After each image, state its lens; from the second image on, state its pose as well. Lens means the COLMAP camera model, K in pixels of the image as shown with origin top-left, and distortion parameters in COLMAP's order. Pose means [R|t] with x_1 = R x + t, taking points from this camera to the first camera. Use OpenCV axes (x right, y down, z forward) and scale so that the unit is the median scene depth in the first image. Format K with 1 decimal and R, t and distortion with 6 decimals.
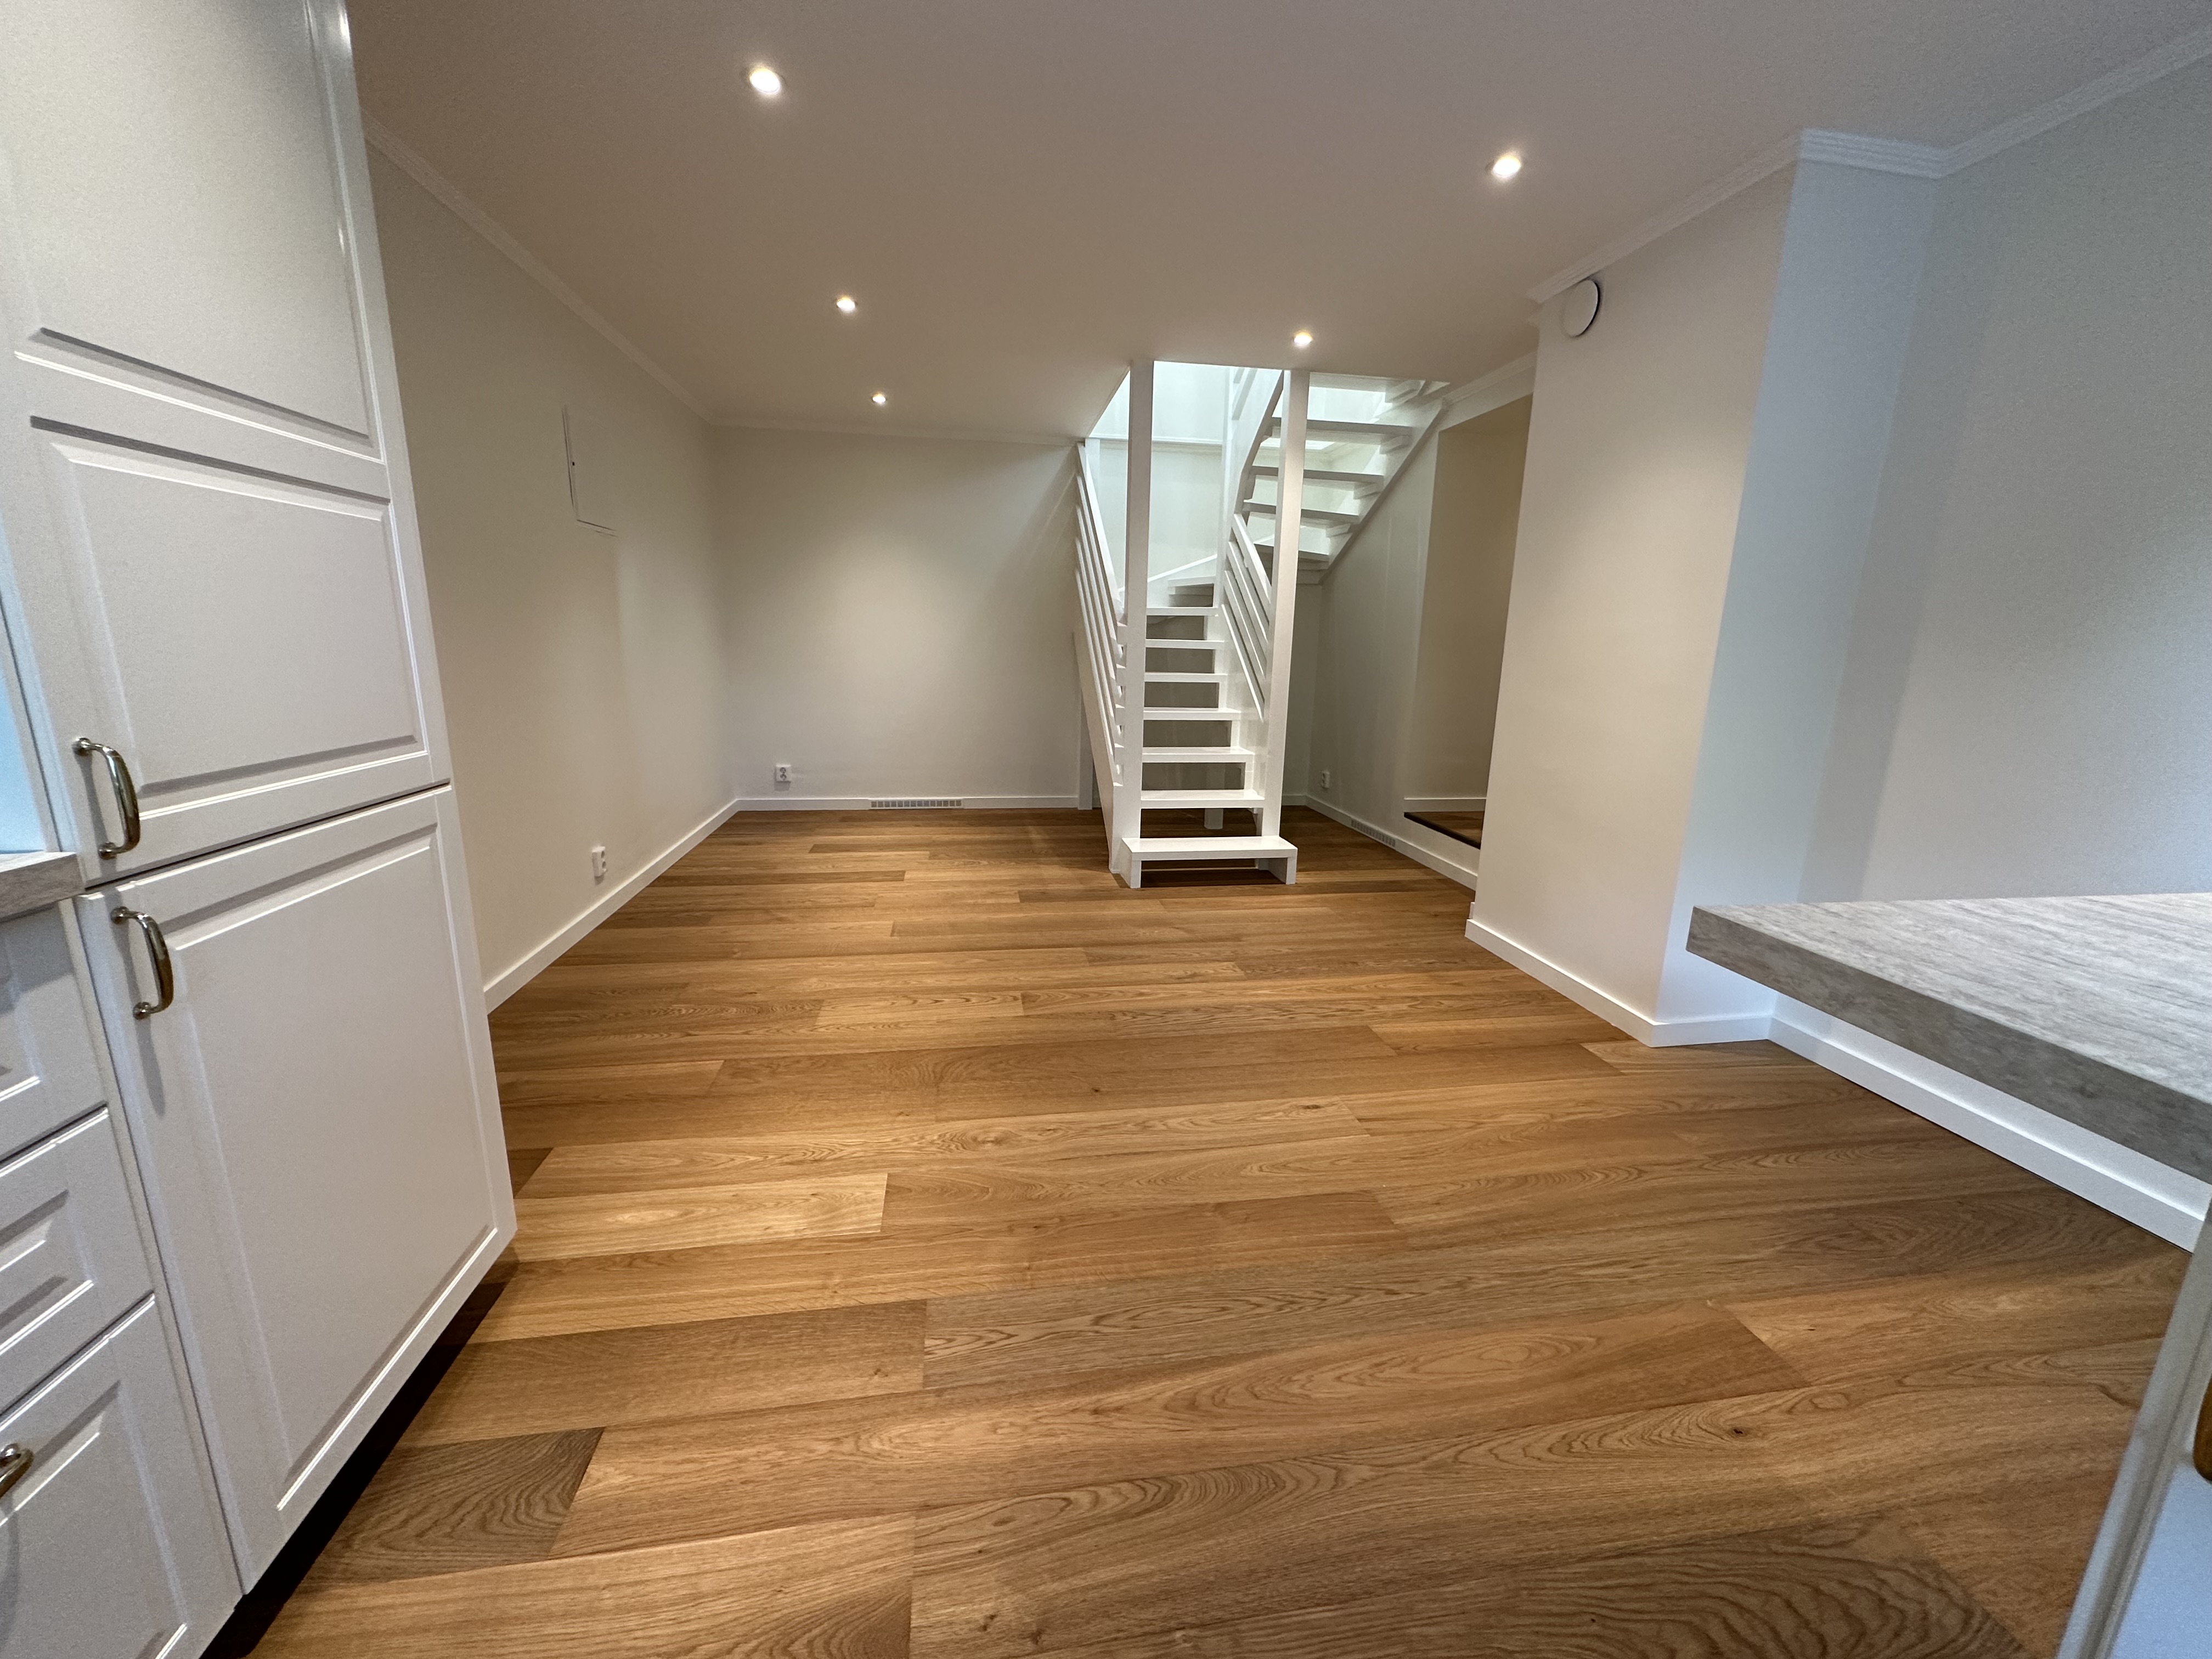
lens RADIAL K [[880.5, 0, 1108.5], [0, 880.5, 828.0], [0, 0, 1]] dist [-0.001179, 0.000313]
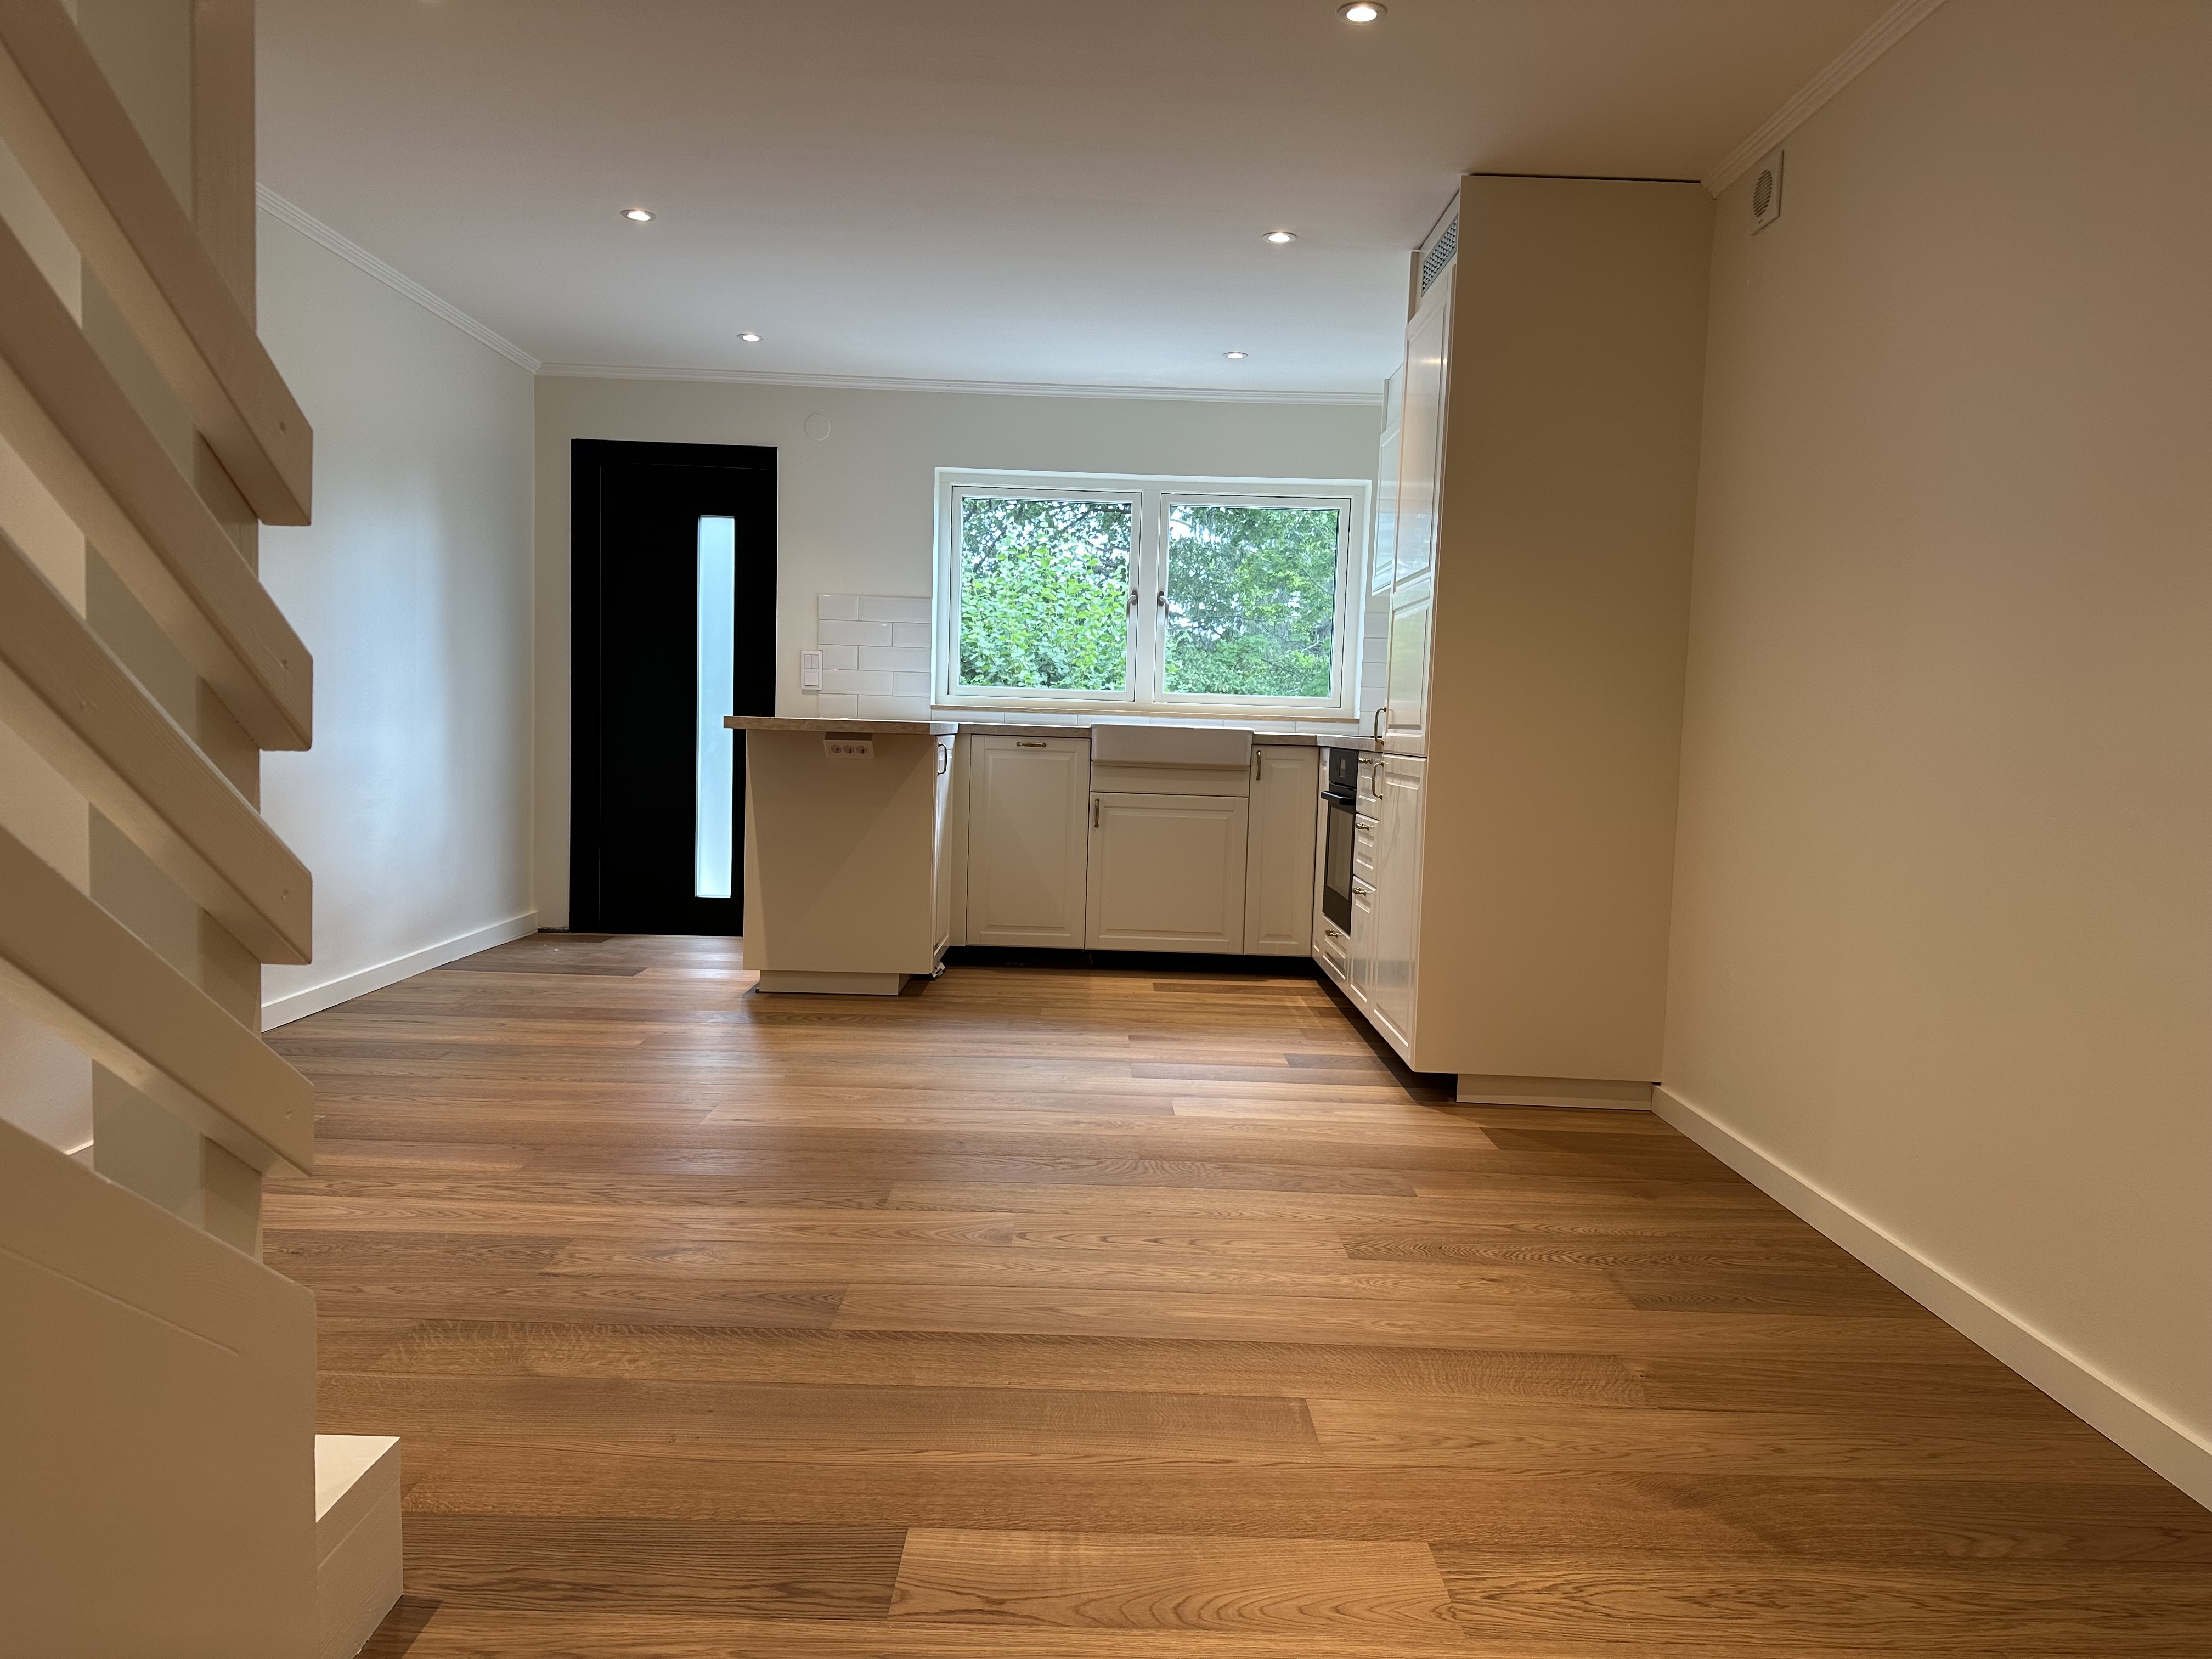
lens RADIAL K [[1543.4, 0, 1099.5], [0, 1543.4, 823.4], [0, 0, 1]] dist [0.053705, -0.057640]
pose [[-0.985399, -0.067022, 0.156516, -0.322733], [-0.020739, 0.959667, 0.280373, -0.386036], [-0.168994, 0.273033, -0.947045, 2.044058]]
